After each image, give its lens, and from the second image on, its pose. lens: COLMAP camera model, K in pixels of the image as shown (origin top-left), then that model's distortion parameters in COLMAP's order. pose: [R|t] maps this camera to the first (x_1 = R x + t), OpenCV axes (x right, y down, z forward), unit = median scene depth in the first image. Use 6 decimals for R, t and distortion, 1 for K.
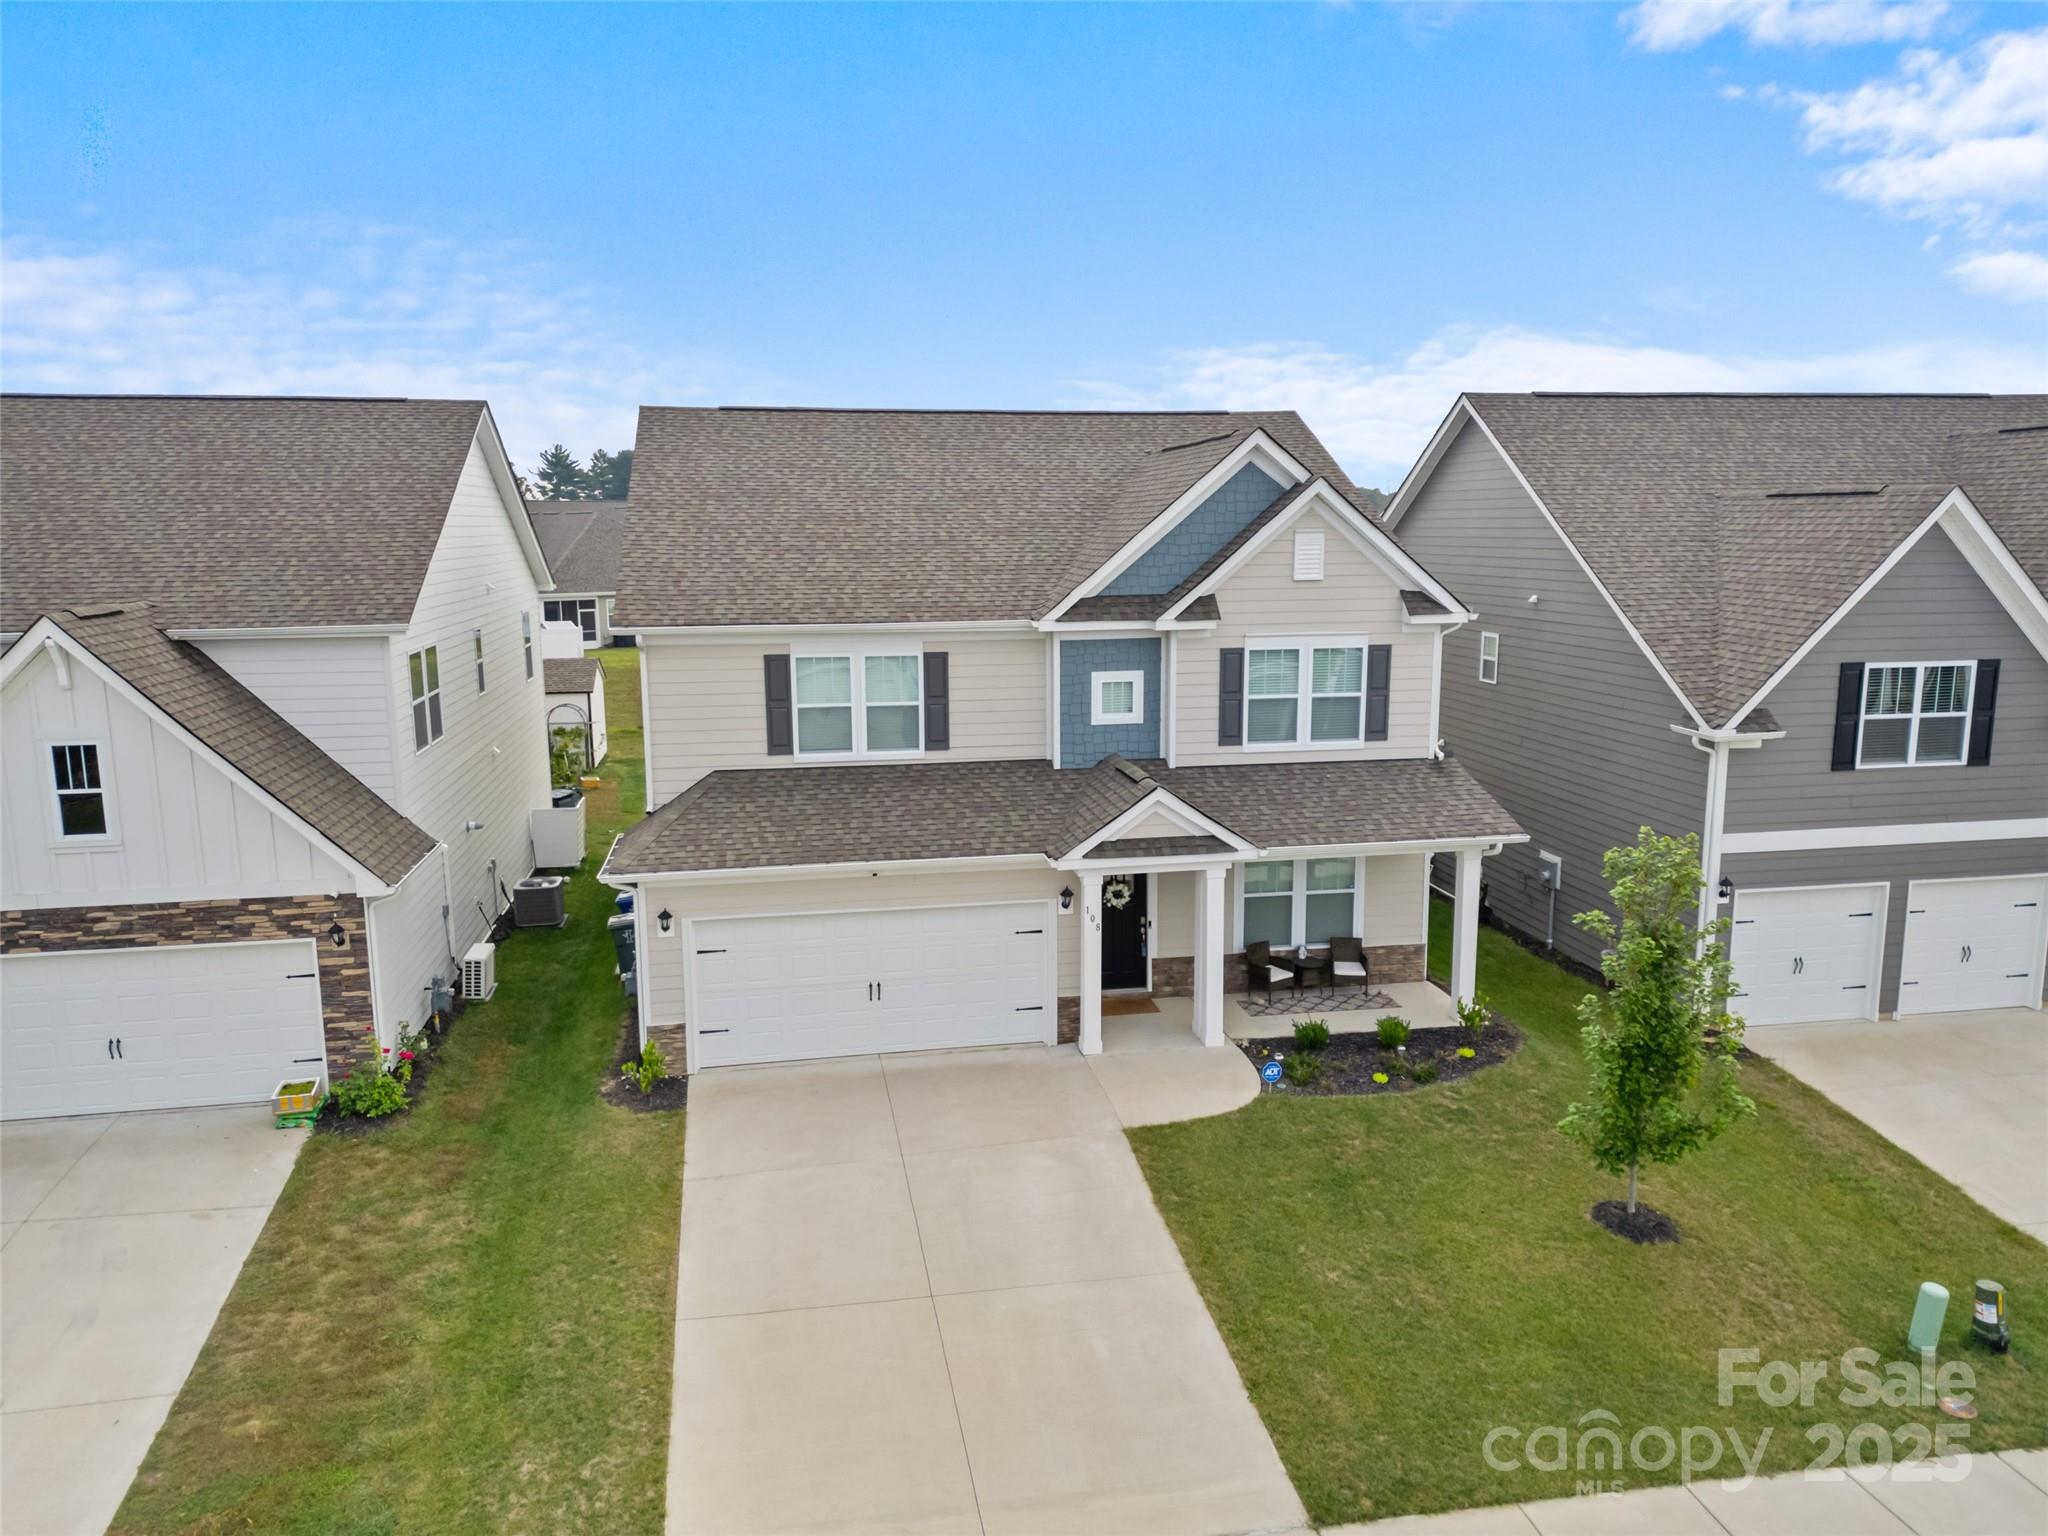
lens RADIAL K [[1432.1, 0, 1029.1], [0, 1432.1, 756.7], [0, 0, 1]] dist [0.079624, -0.085732]
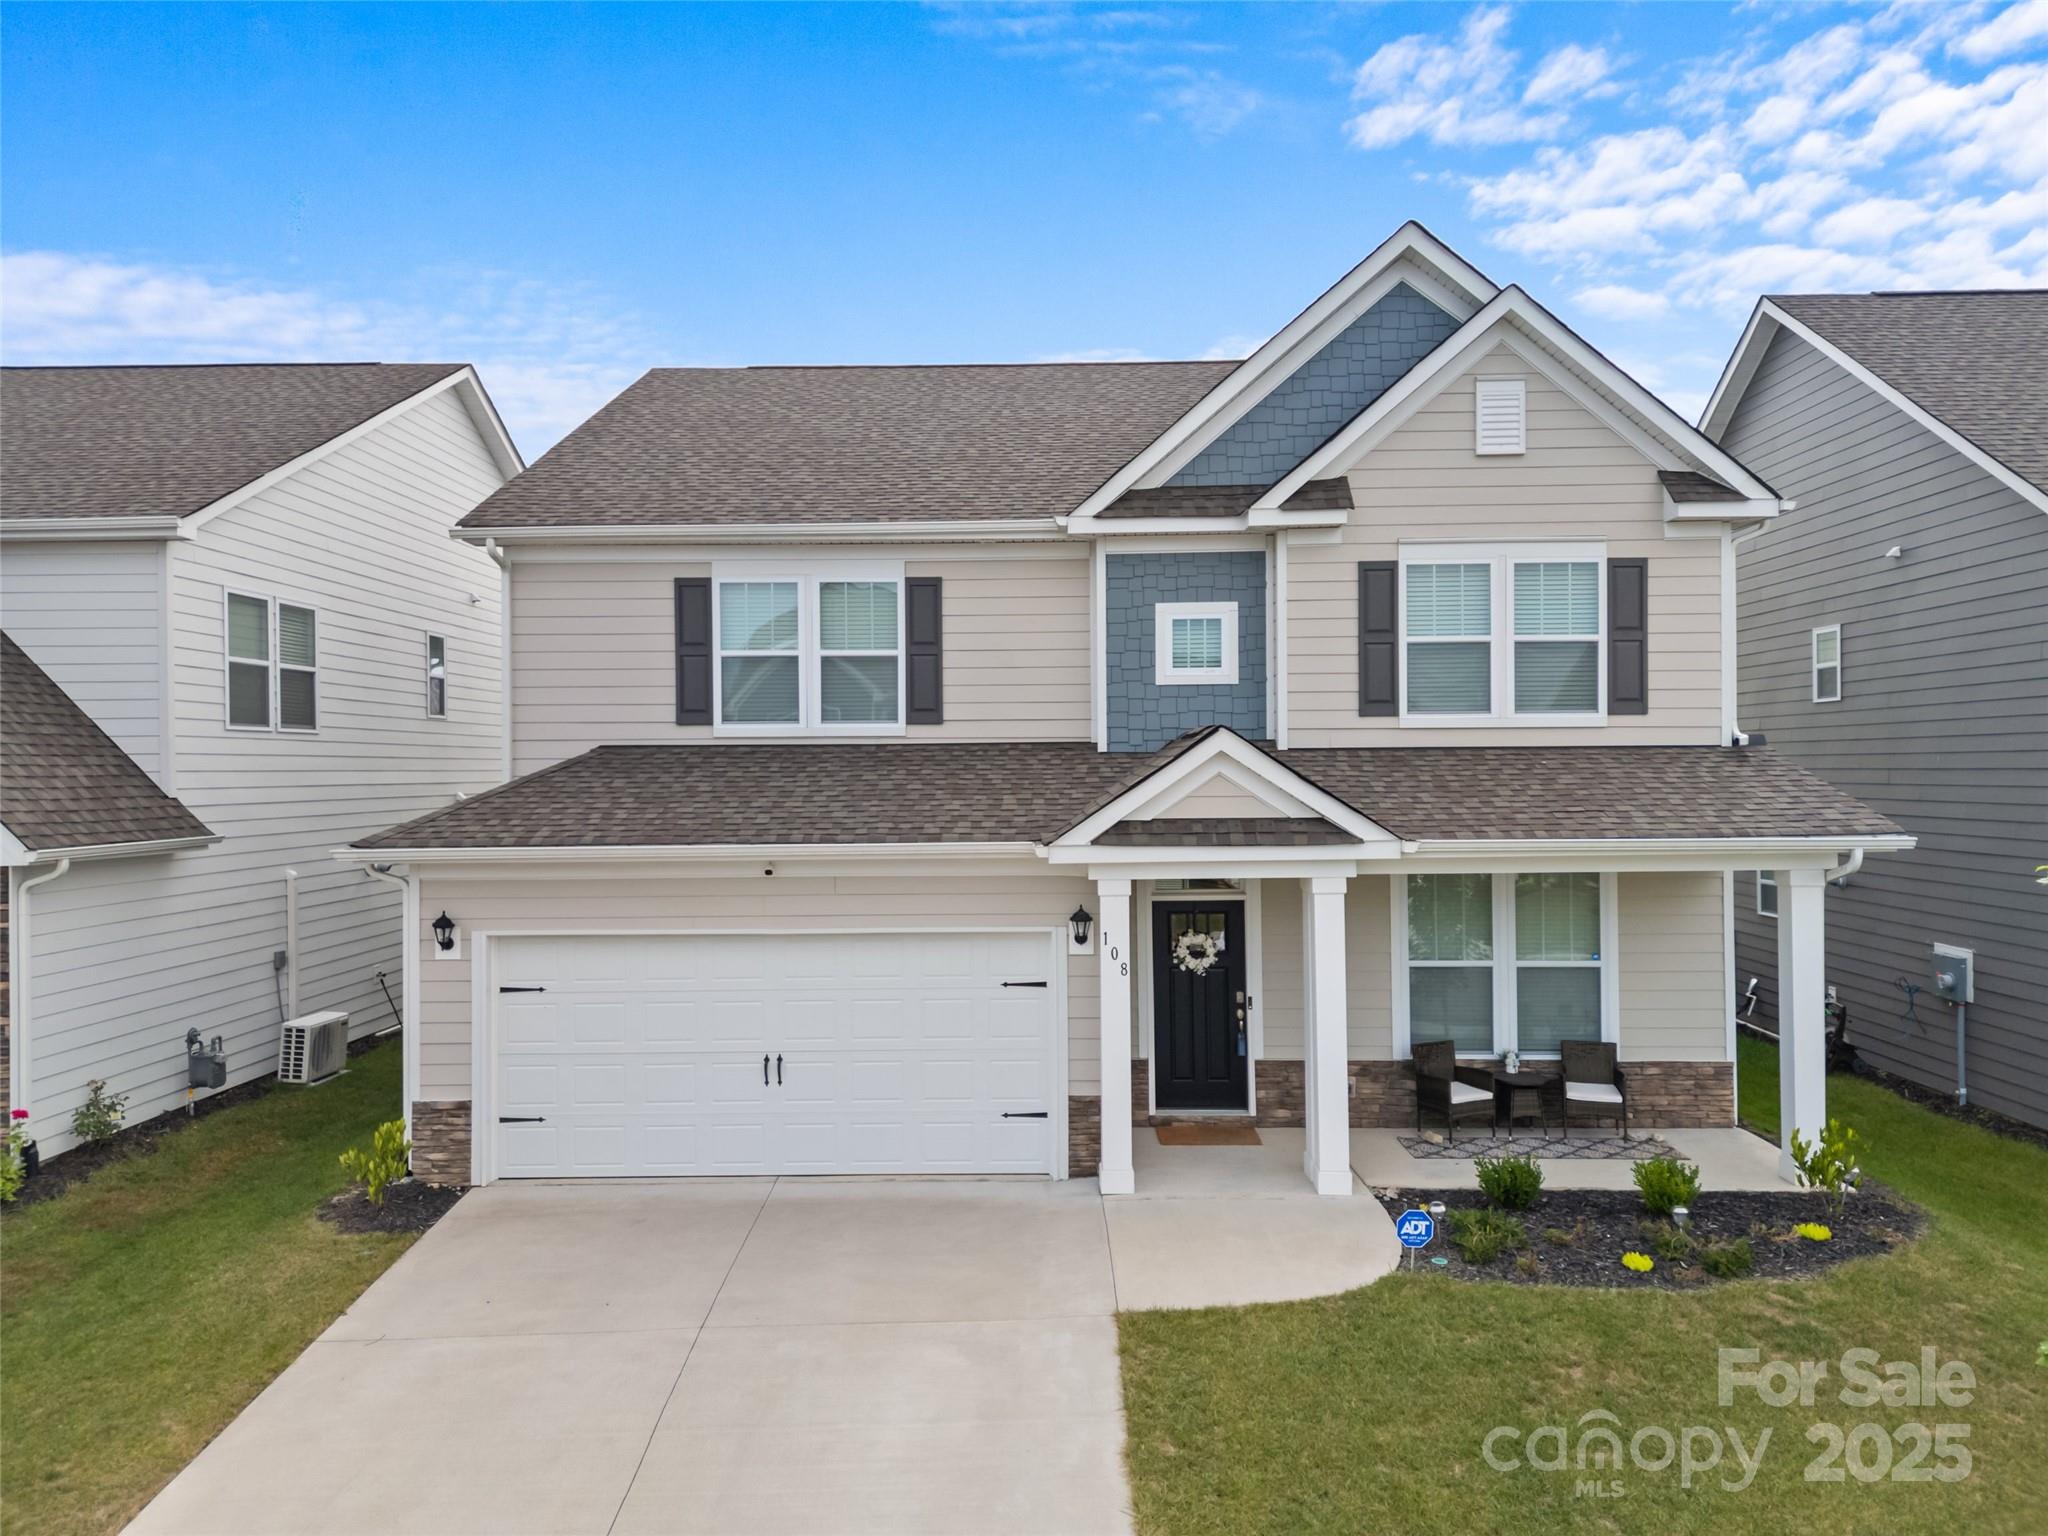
lens RADIAL K [[1446.0, 0, 1023.9], [0, 1446.0, 759.2], [0, 0, 1]] dist [0.048690, -0.039604]
pose [[0.979883, -0.002850, -0.199554, 0.118378], [-0.030040, 0.986400, -0.161595, 0.121805], [0.197301, 0.164339, 0.966471, 0.368932]]
